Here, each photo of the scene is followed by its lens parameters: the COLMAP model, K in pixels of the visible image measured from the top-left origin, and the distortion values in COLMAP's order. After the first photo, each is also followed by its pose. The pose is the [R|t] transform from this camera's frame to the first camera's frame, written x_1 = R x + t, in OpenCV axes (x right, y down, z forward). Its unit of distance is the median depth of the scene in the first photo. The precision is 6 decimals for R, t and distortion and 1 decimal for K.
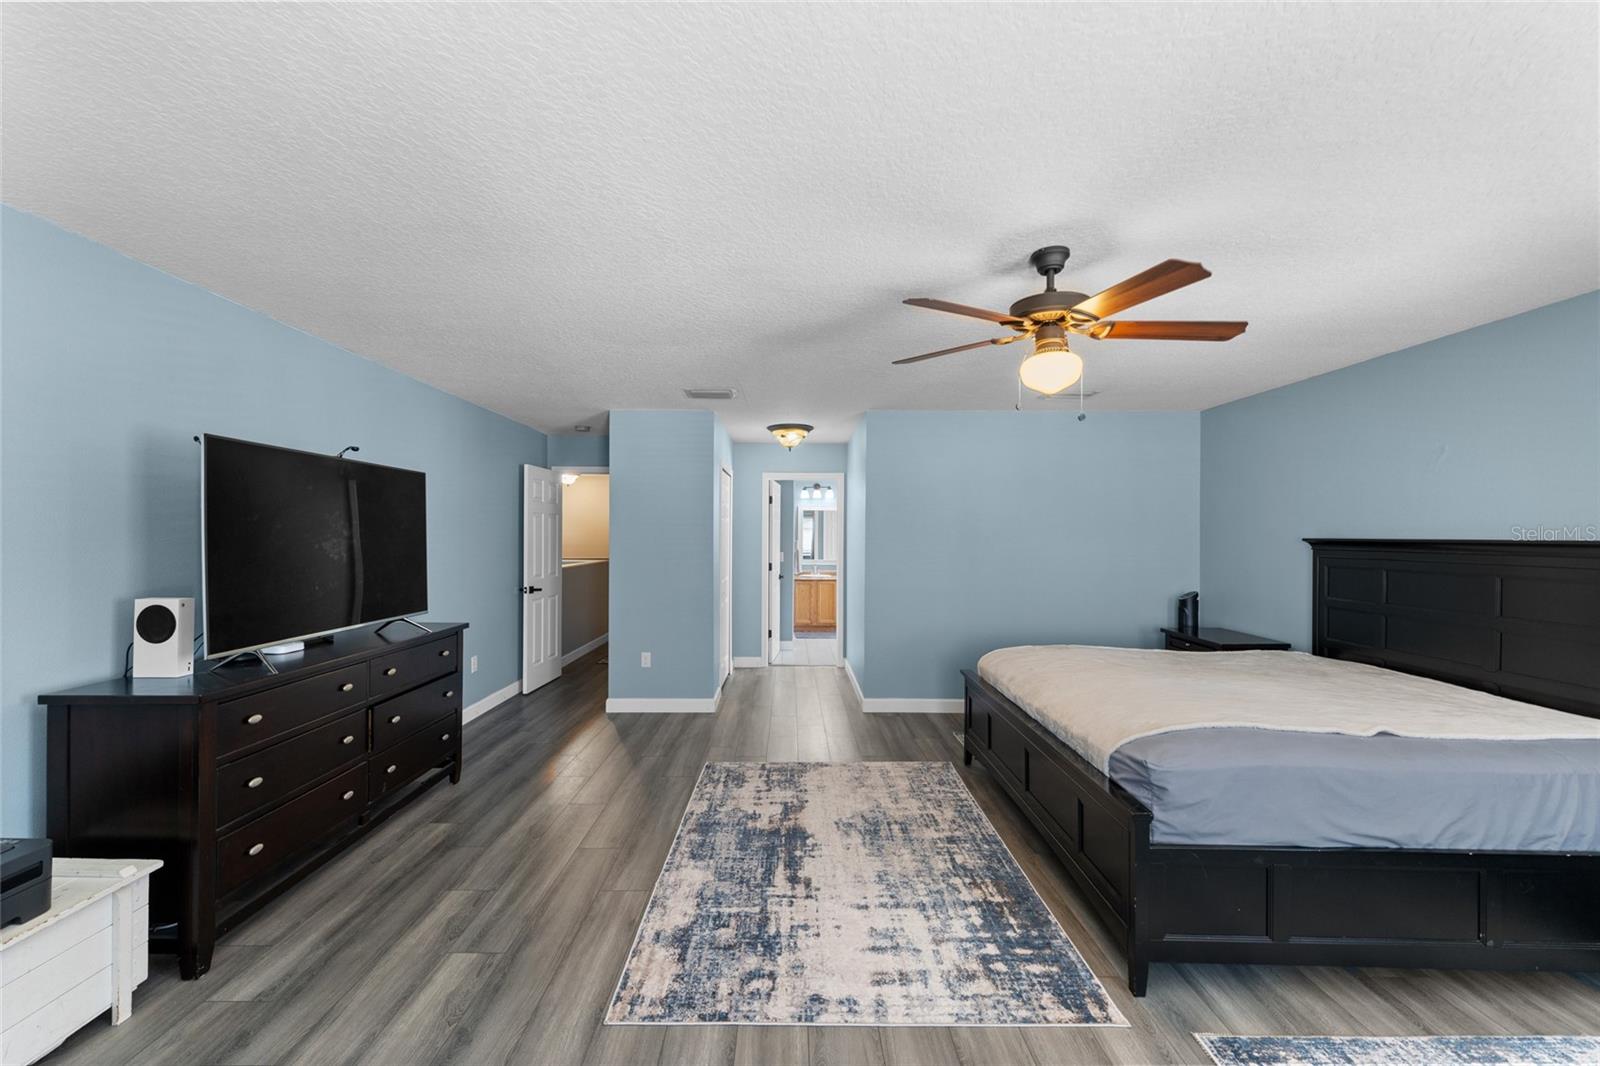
lens RADIAL K [[646.5, 0, 800.3], [0, 646.5, 530.4], [0, 0, 1]] dist [0.001609, -0.000514]
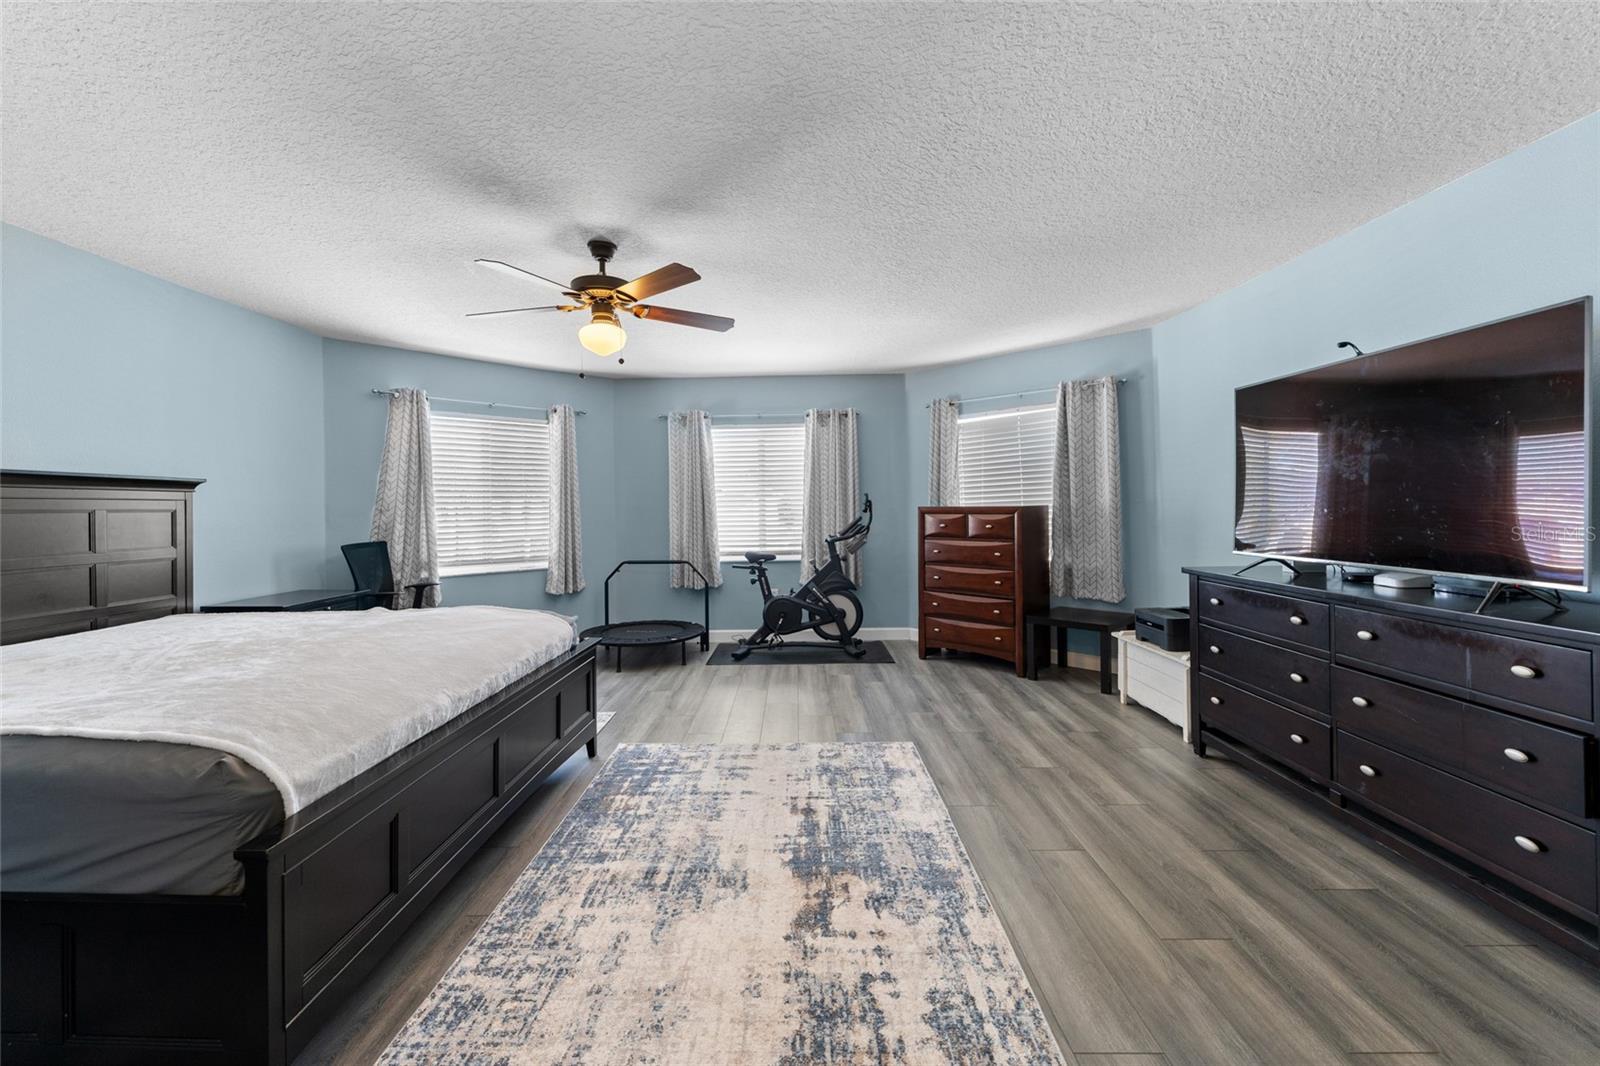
lens RADIAL K [[646.5, 0, 799.3], [0, 646.5, 518.0], [0, 0, 1]] dist [0.001609, -0.000514]
pose [[-0.999911, 0.006484, 0.011632, -0.009974], [0.006608, 0.999922, 0.010628, 0.079940], [-0.011562, 0.010704, -0.999876, 1.821258]]
